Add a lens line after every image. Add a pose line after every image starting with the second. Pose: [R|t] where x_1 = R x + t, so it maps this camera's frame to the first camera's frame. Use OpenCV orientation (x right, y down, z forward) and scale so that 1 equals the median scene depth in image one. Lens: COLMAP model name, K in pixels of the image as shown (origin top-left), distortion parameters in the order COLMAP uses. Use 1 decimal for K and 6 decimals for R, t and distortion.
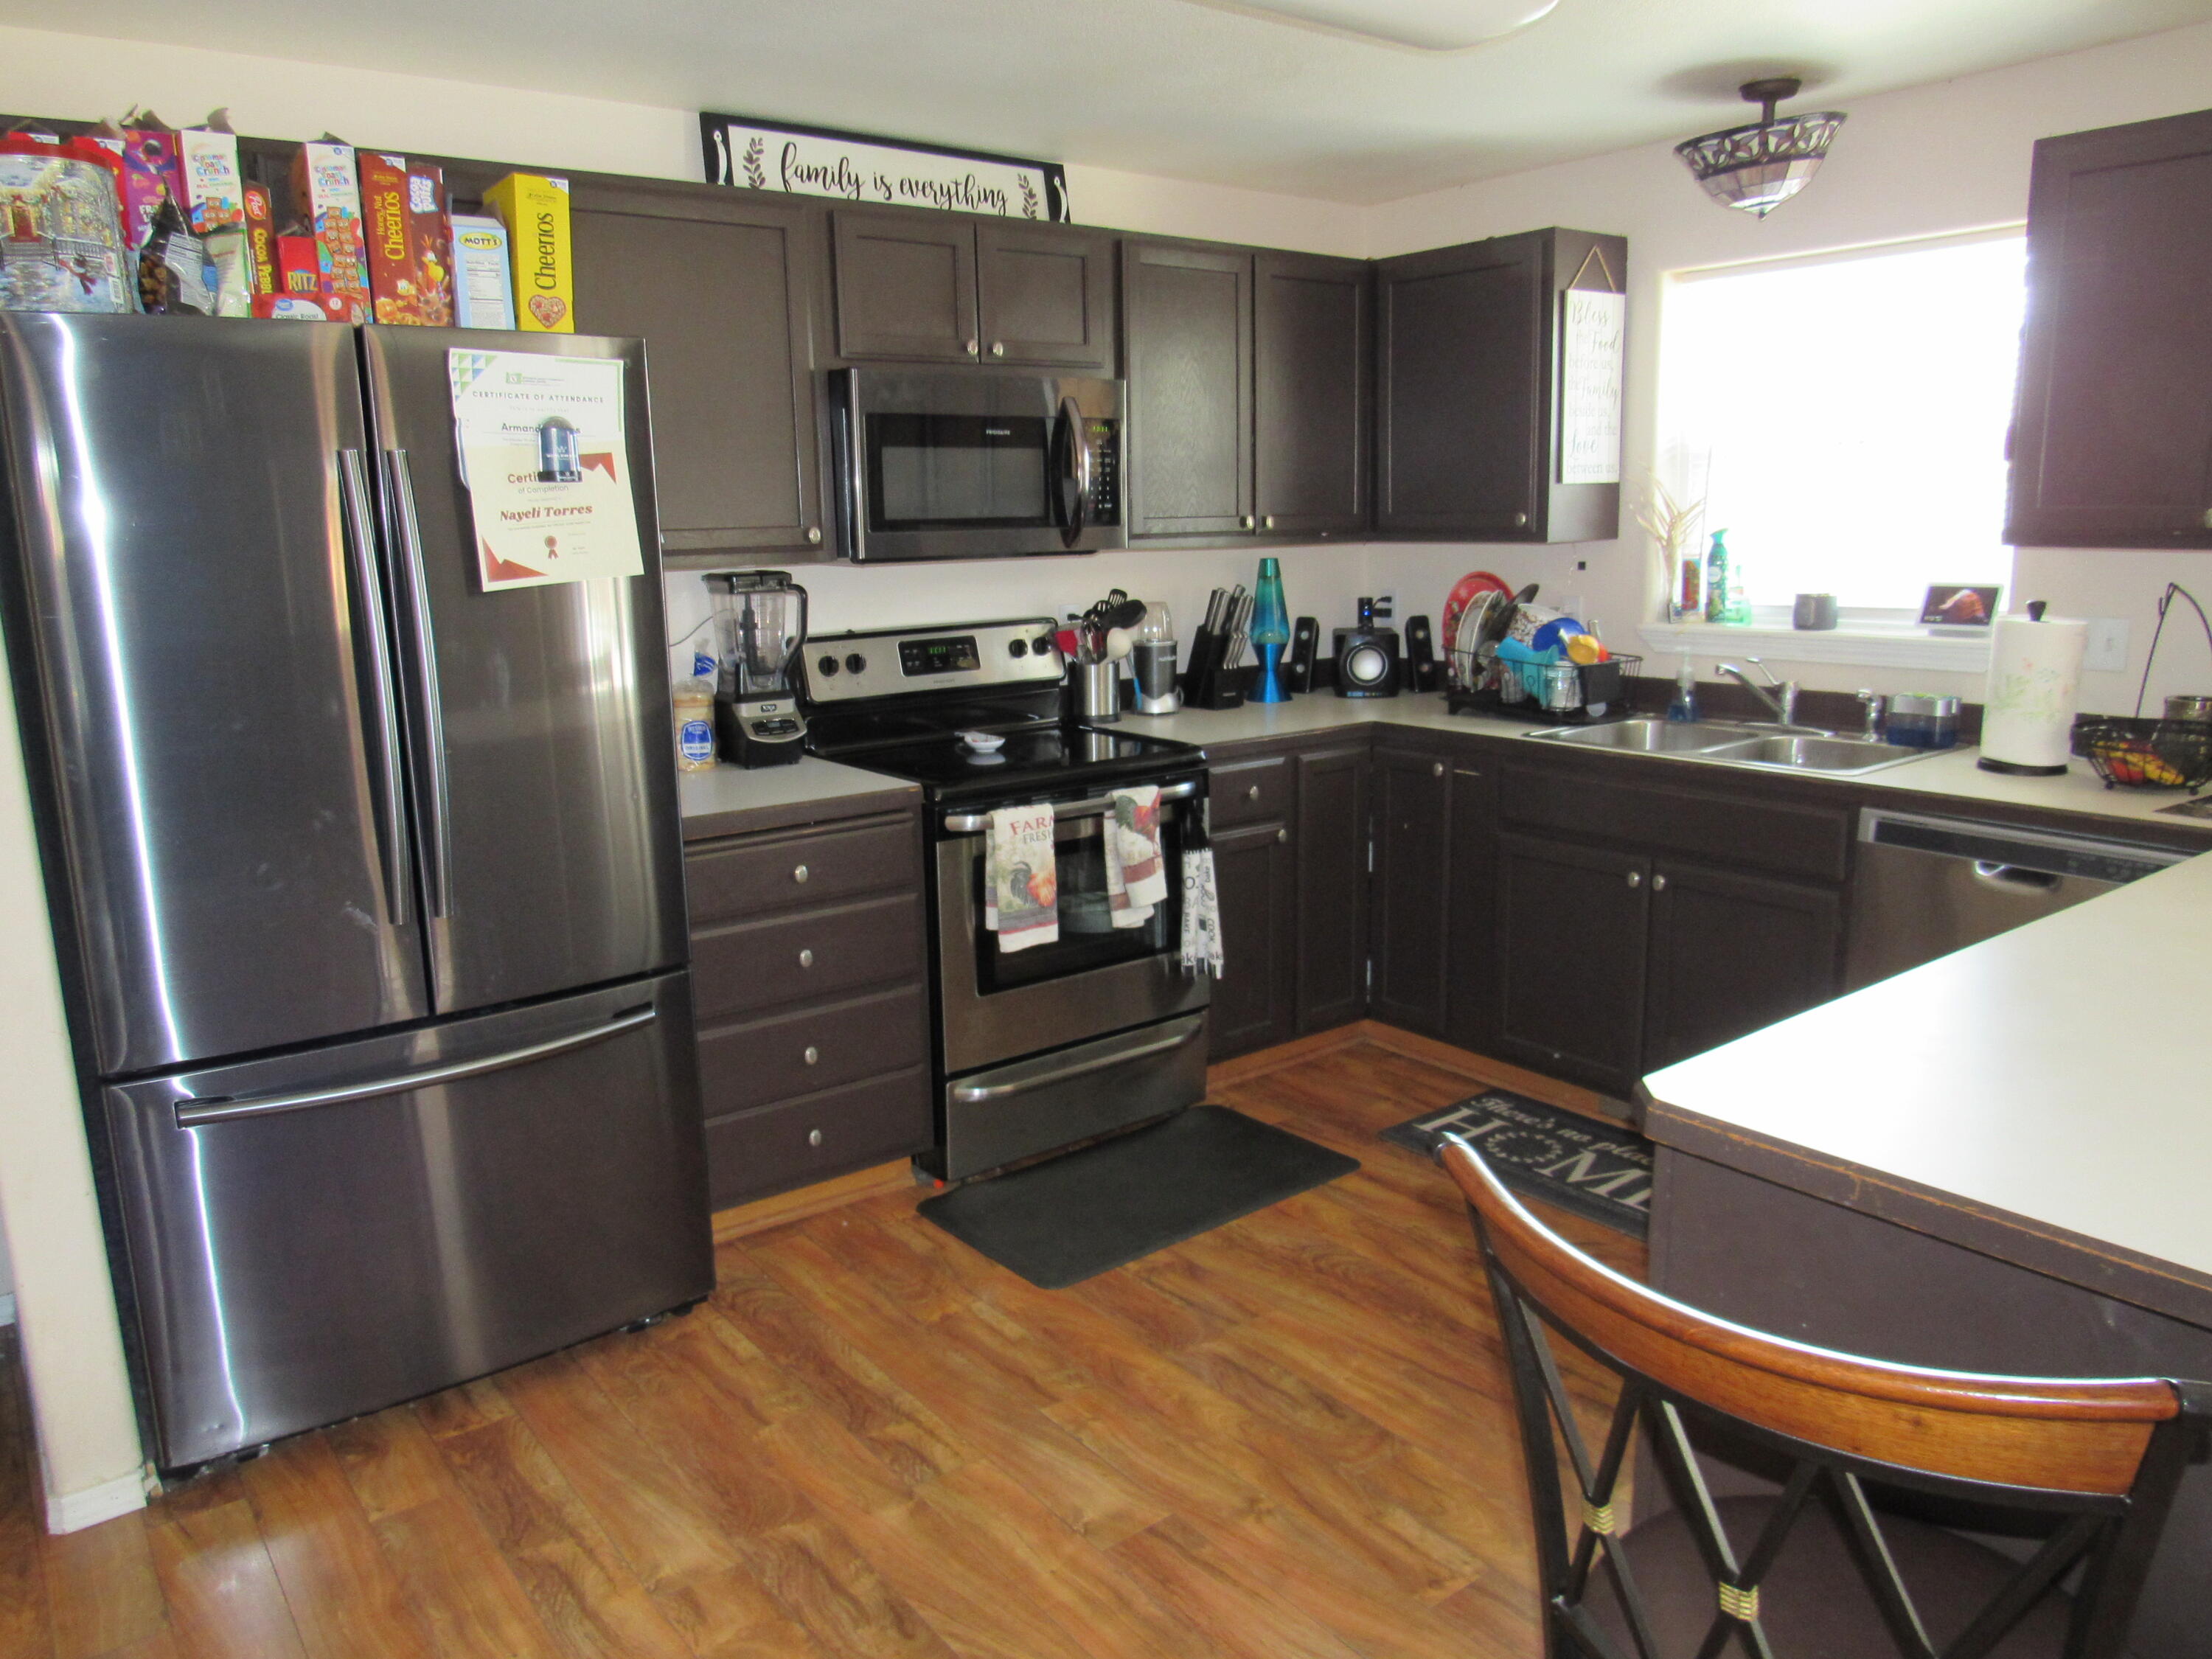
lens RADIAL K [[1571.3, 0, 1090.6], [0, 1571.3, 825.1], [0, 0, 1]] dist [-0.014724, 0.001258]
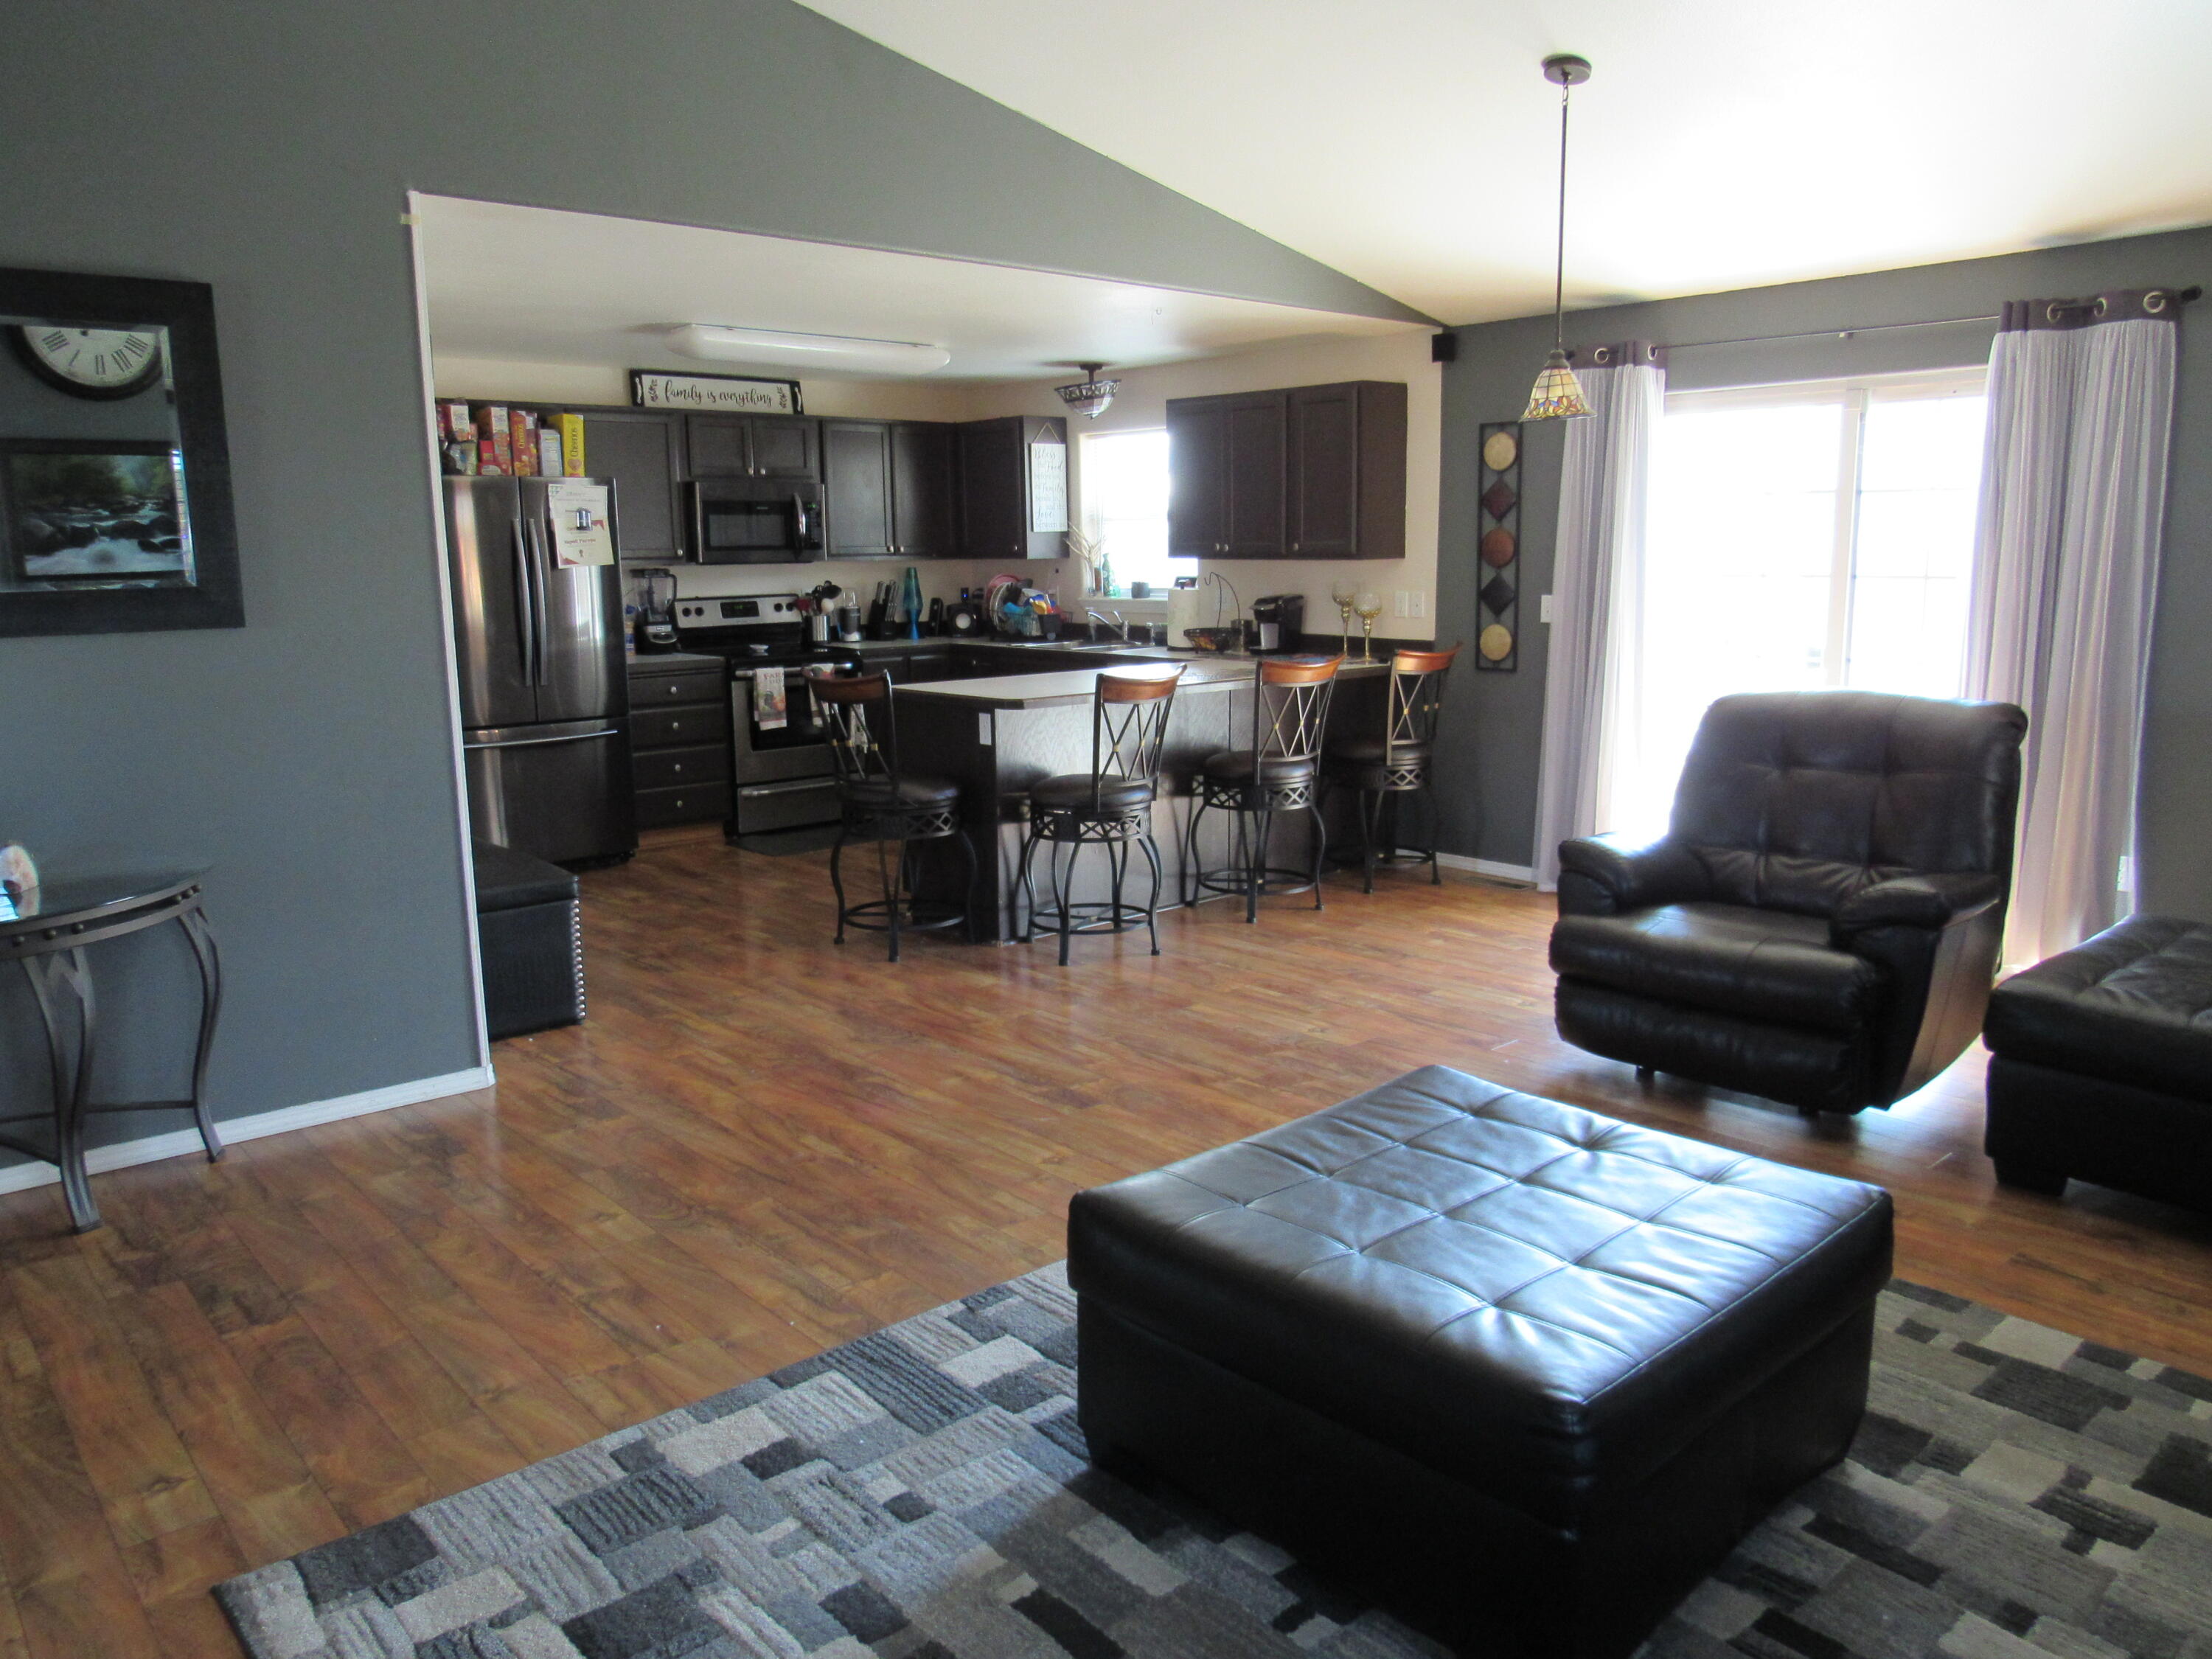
lens RADIAL K [[1571.3, 0, 1090.6], [0, 1571.3, 825.1], [0, 0, 1]] dist [-0.014724, 0.001258]
pose [[0.997523, -0.003805, 0.070242, 0.245202], [0.005447, 0.999716, -0.023199, 0.254579], [-0.070134, 0.023524, 0.997260, -1.242761]]
